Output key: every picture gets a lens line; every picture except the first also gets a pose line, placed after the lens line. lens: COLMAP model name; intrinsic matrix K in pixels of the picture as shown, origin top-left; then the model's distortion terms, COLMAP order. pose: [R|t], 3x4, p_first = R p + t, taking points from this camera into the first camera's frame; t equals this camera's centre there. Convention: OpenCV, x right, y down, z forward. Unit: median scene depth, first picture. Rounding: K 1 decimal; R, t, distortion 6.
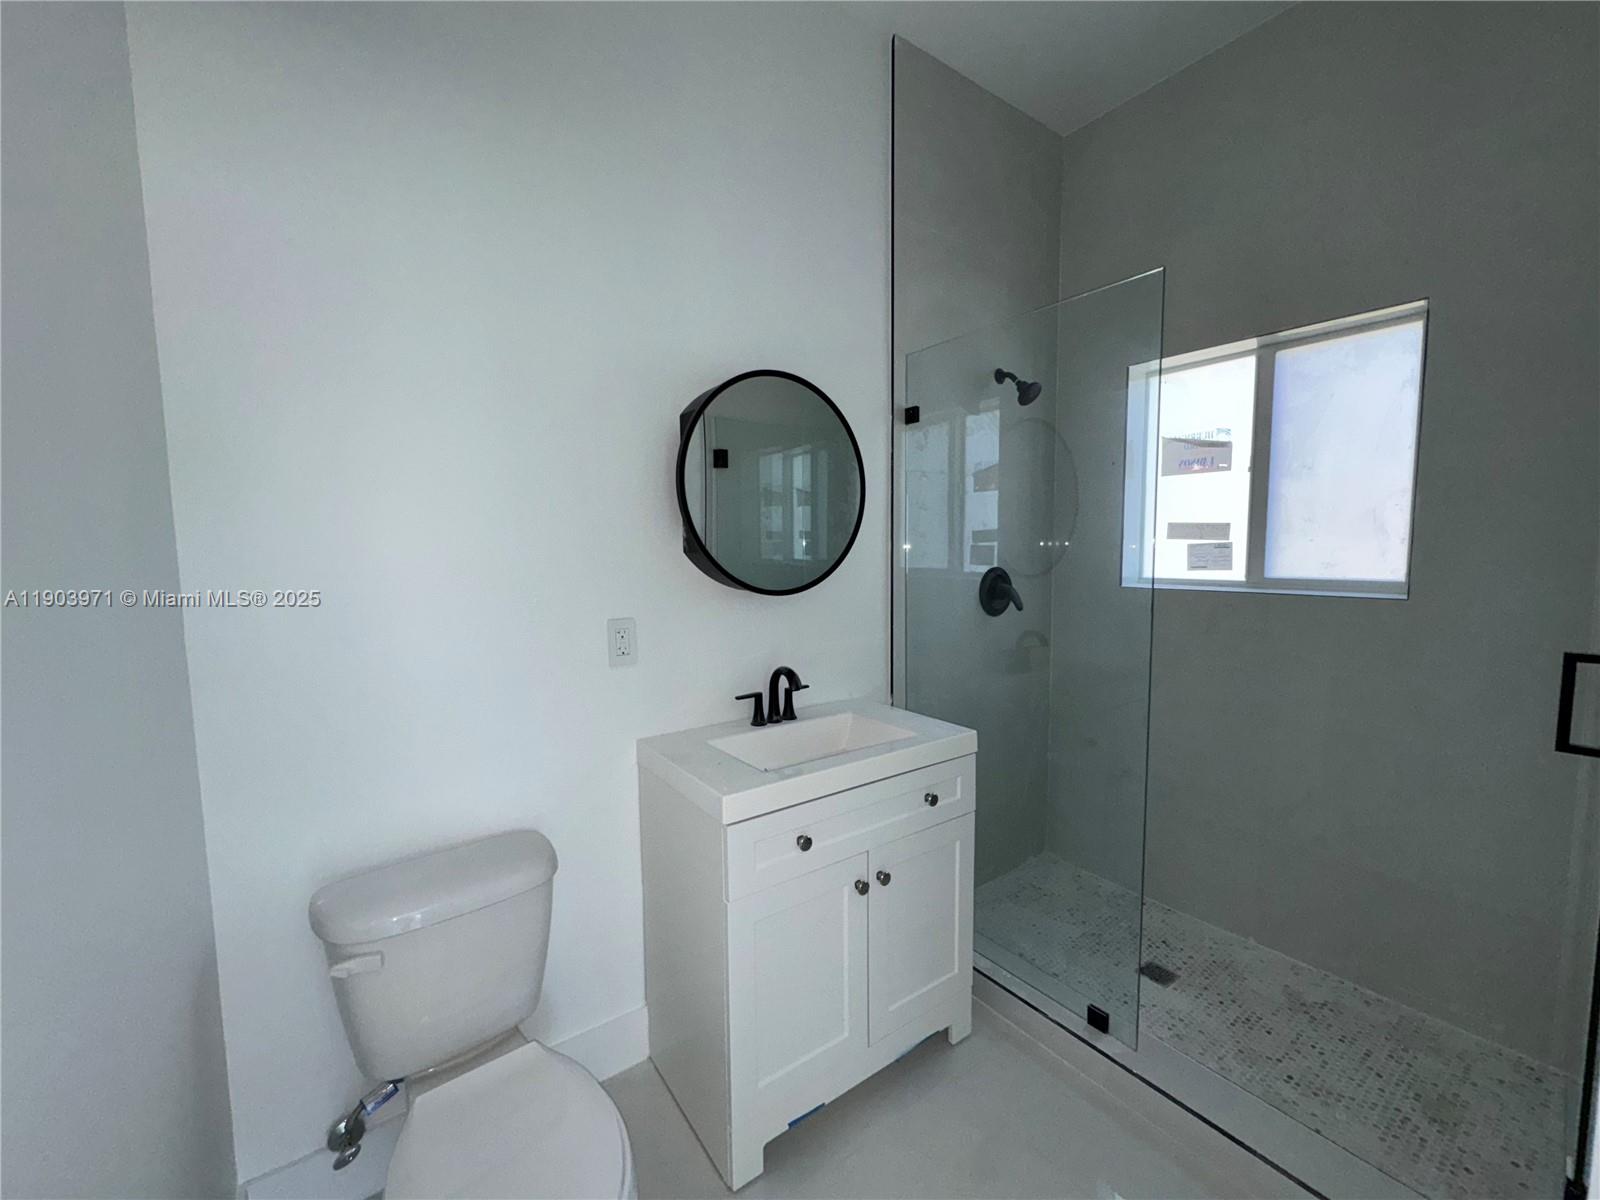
lens RADIAL K [[639.2, 0, 797.5], [0, 639.2, 593.2], [0, 0, 1]] dist [-0.000325, -0.001861]
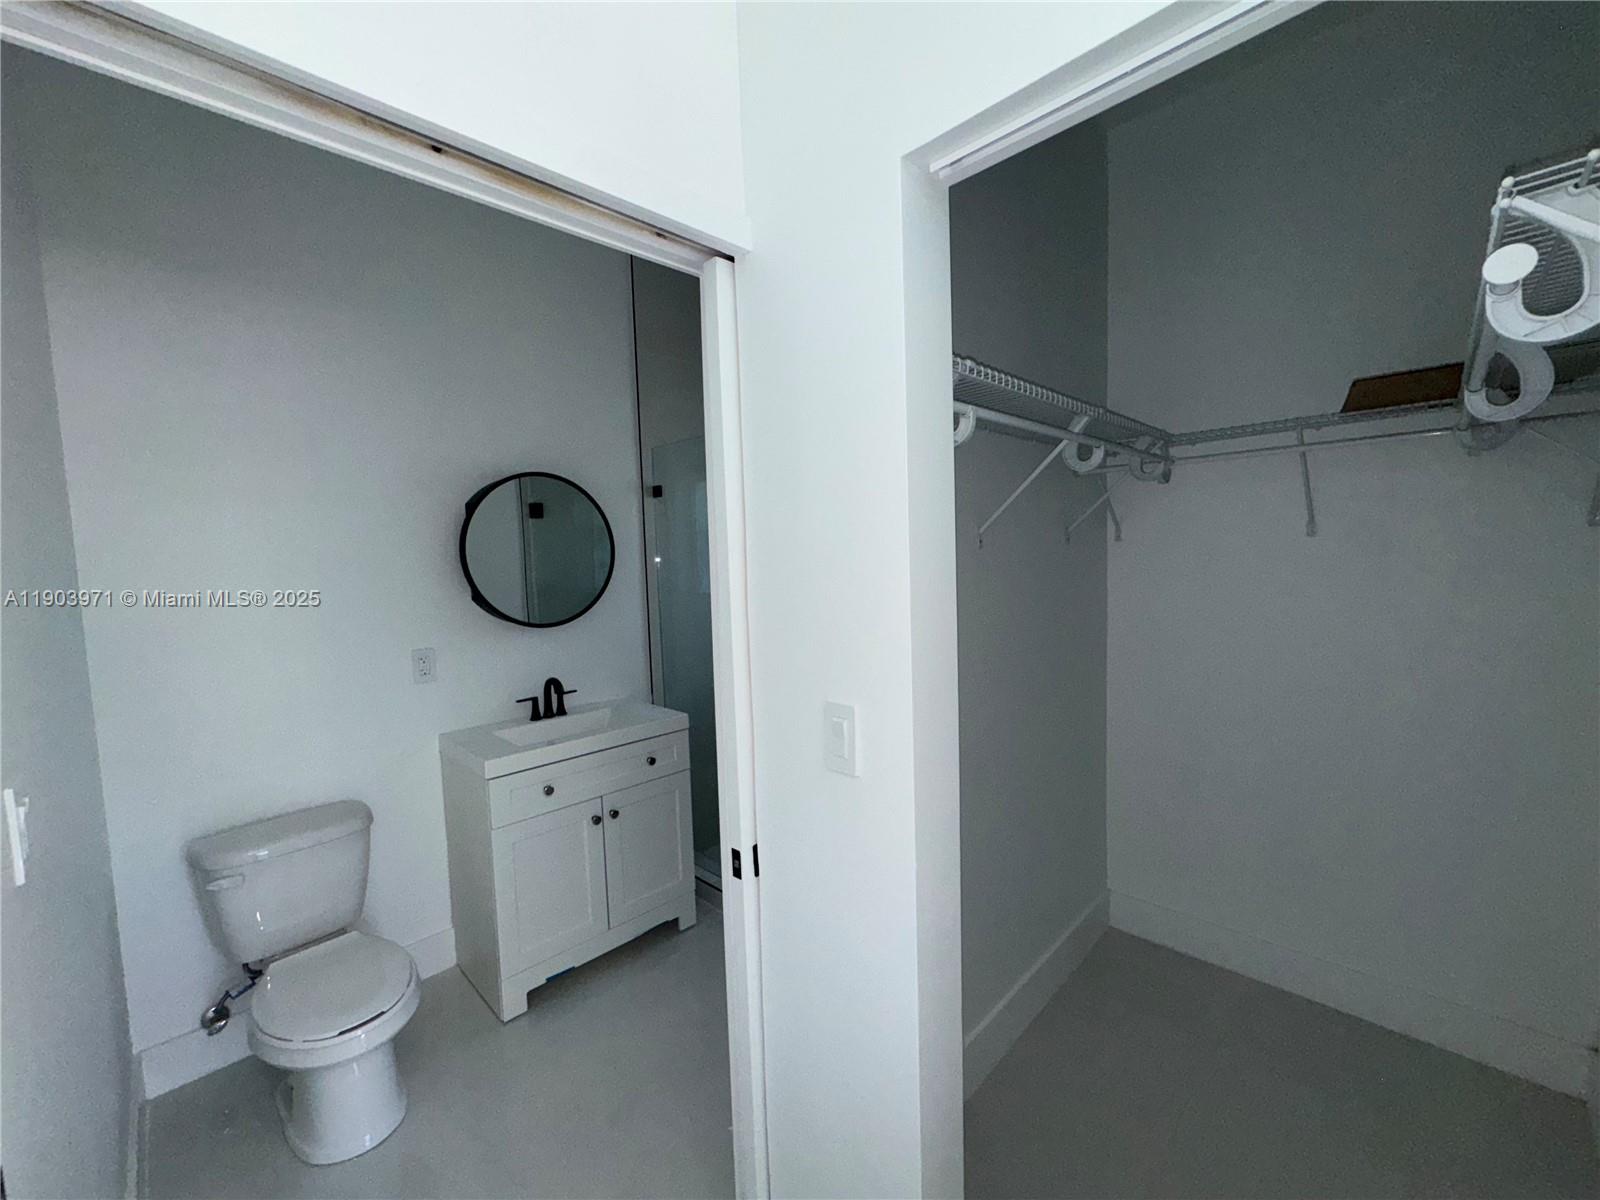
lens RADIAL K [[639.2, 0, 796.2], [0, 639.2, 598.8], [0, 0, 1]] dist [-0.000325, -0.001861]
pose [[0.985086, -0.031186, 0.169215, 0.299613], [0.033290, 0.999400, -0.009612, -0.029661], [-0.168813, 0.015102, 0.985532, -0.529737]]
